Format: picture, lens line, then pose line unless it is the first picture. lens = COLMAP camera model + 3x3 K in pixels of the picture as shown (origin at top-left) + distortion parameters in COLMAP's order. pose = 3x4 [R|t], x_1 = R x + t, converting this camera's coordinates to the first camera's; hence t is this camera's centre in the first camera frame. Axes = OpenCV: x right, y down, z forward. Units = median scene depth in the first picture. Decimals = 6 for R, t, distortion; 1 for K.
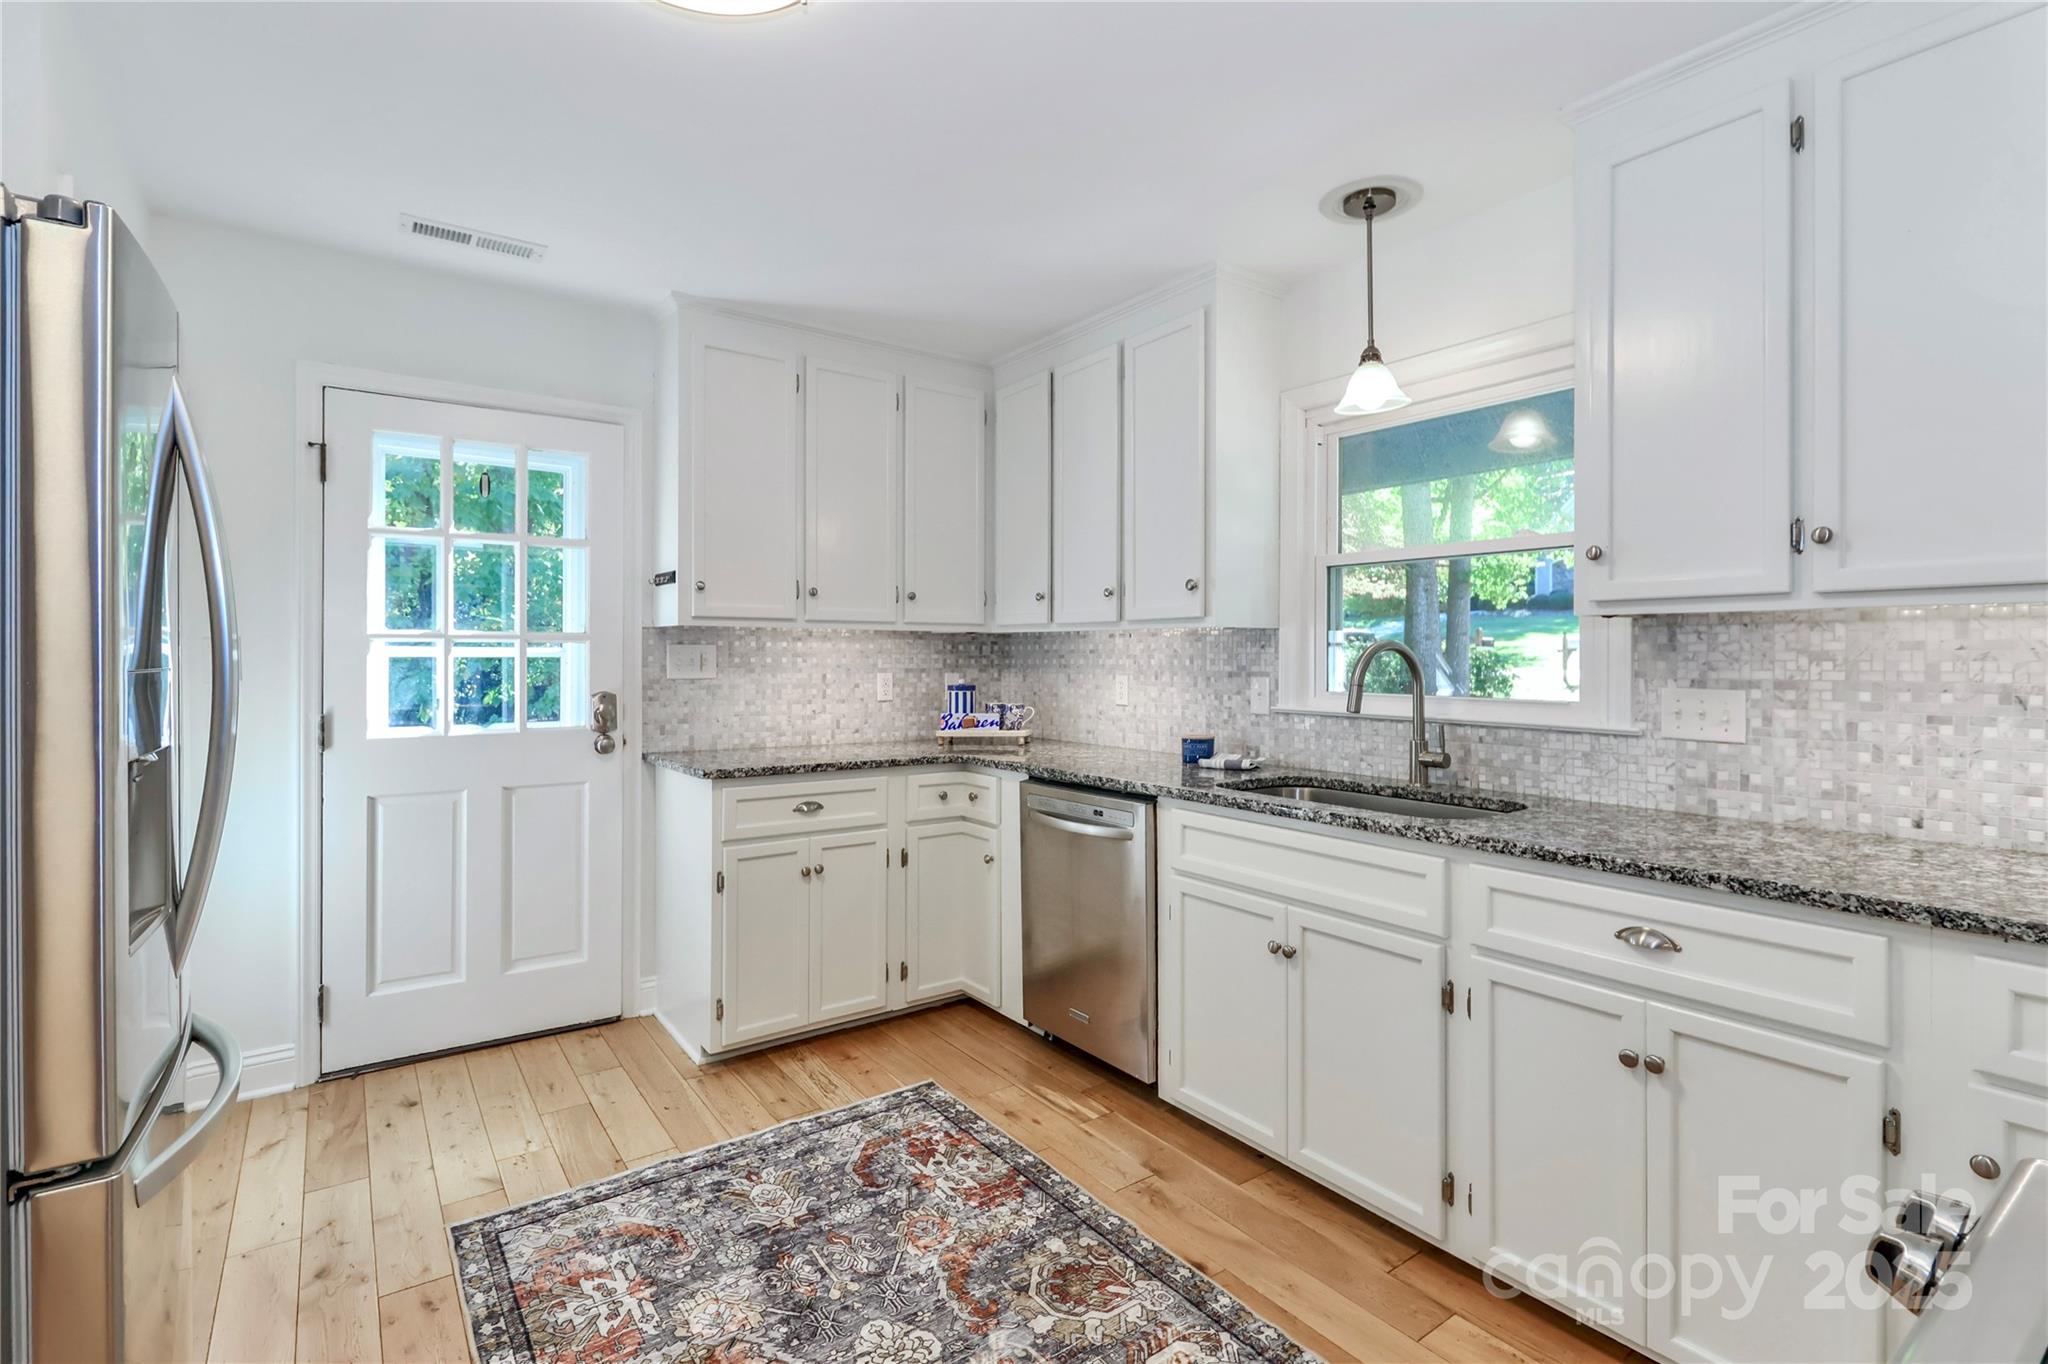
lens RADIAL K [[950.9, 0, 1043.1], [0, 950.9, 654.3], [0, 0, 1]] dist [0.005823, -0.000191]
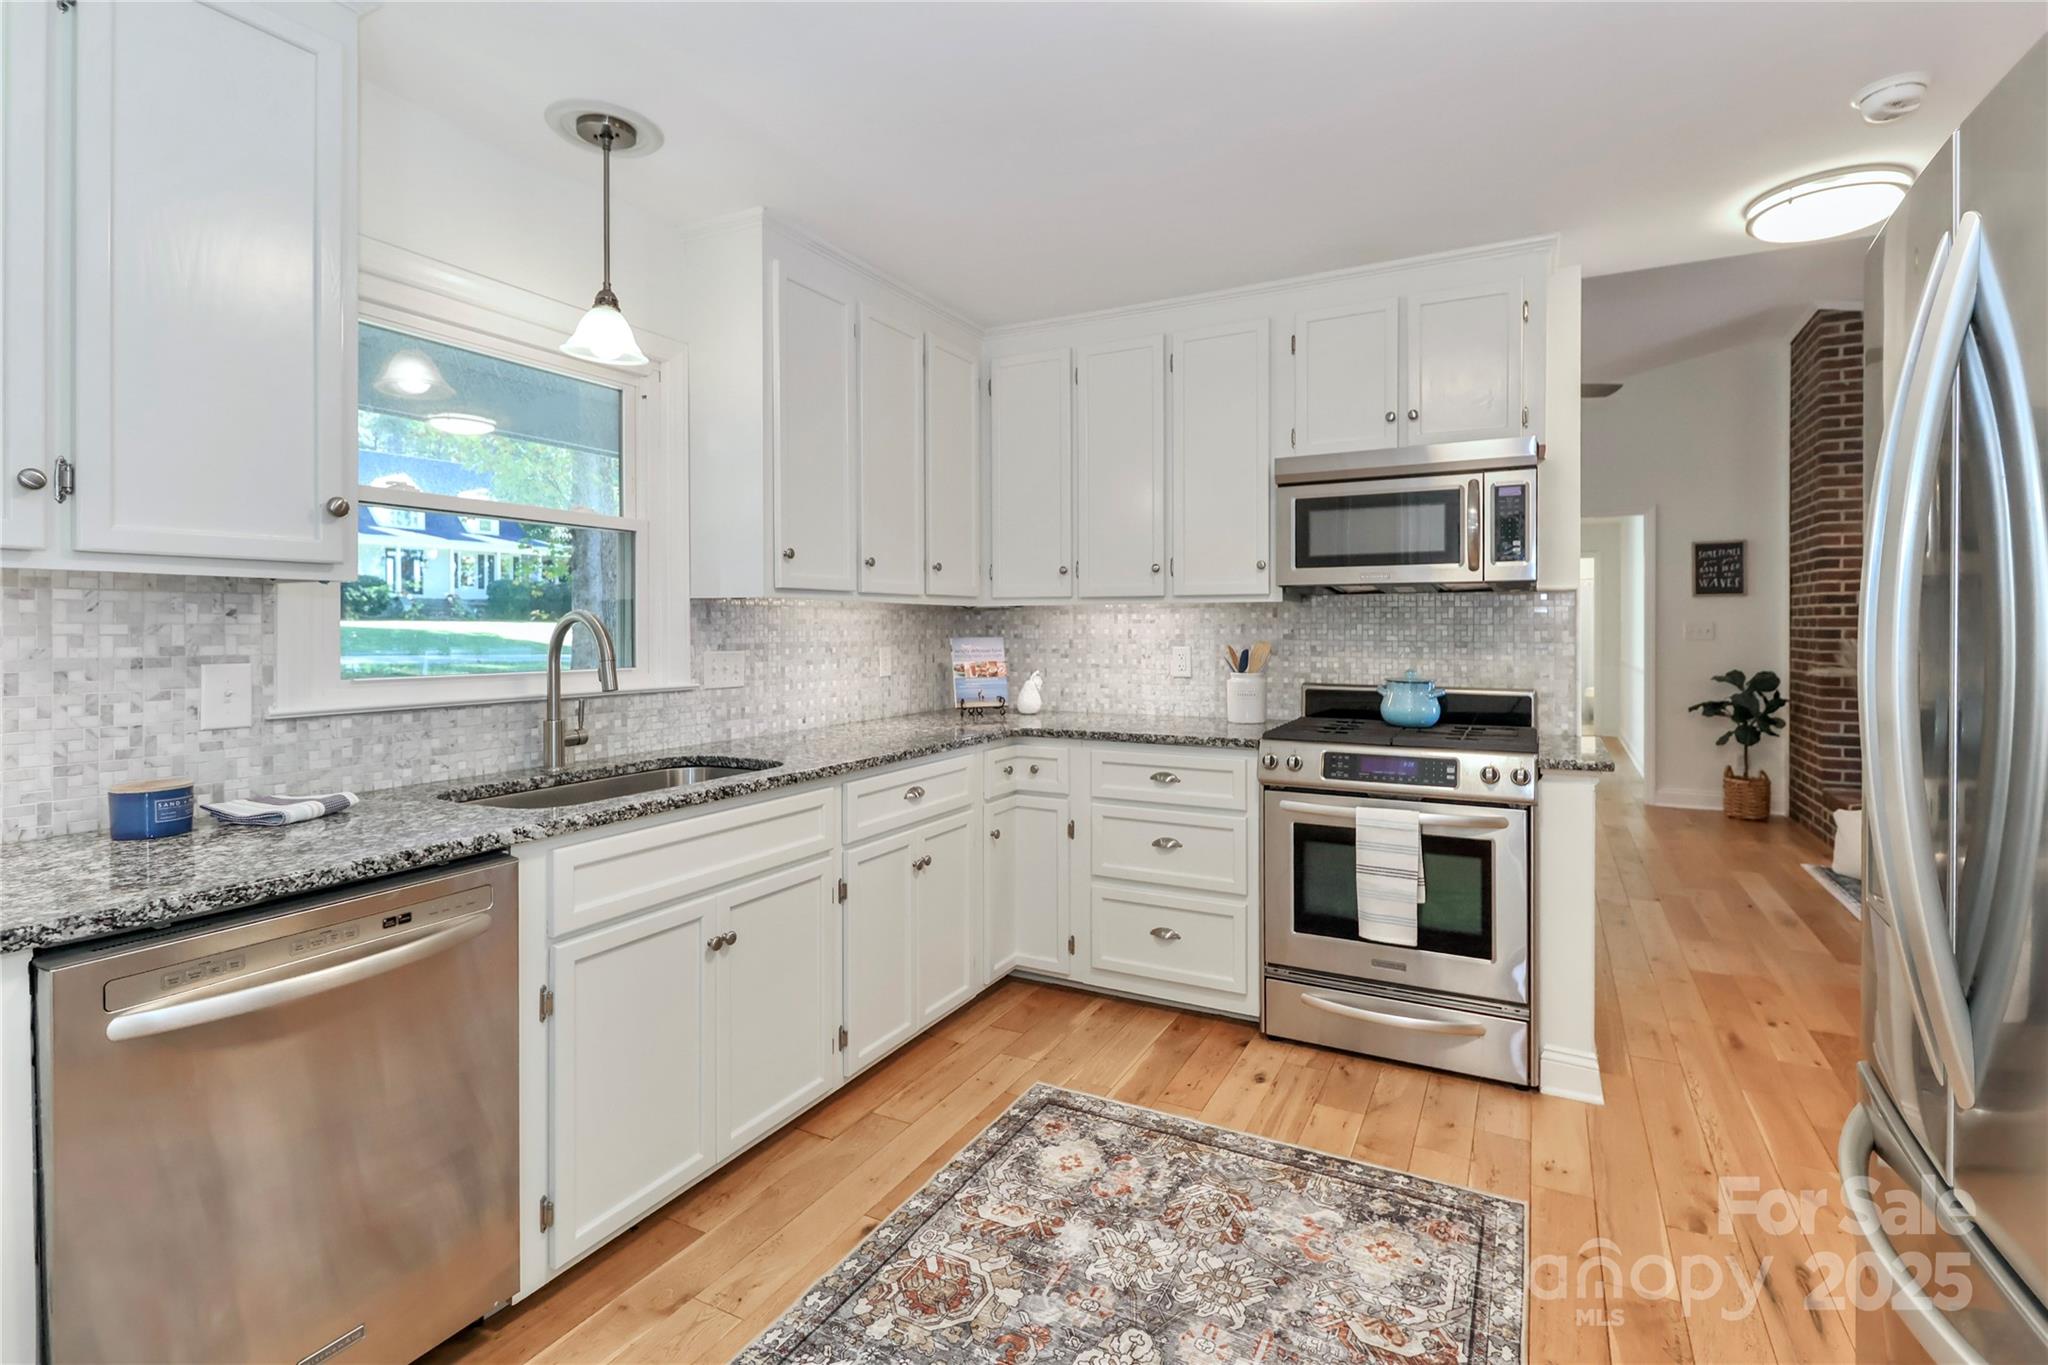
lens RADIAL K [[950.9, 0, 1054.1], [0, 950.9, 633.0], [0, 0, 1]] dist [0.005823, -0.000191]
pose [[-0.444302, -0.005533, 0.895860, -0.761708], [-0.000033, 0.999981, 0.006160, 0.001235], [-0.895877, 0.002707, -0.444294, 1.167357]]
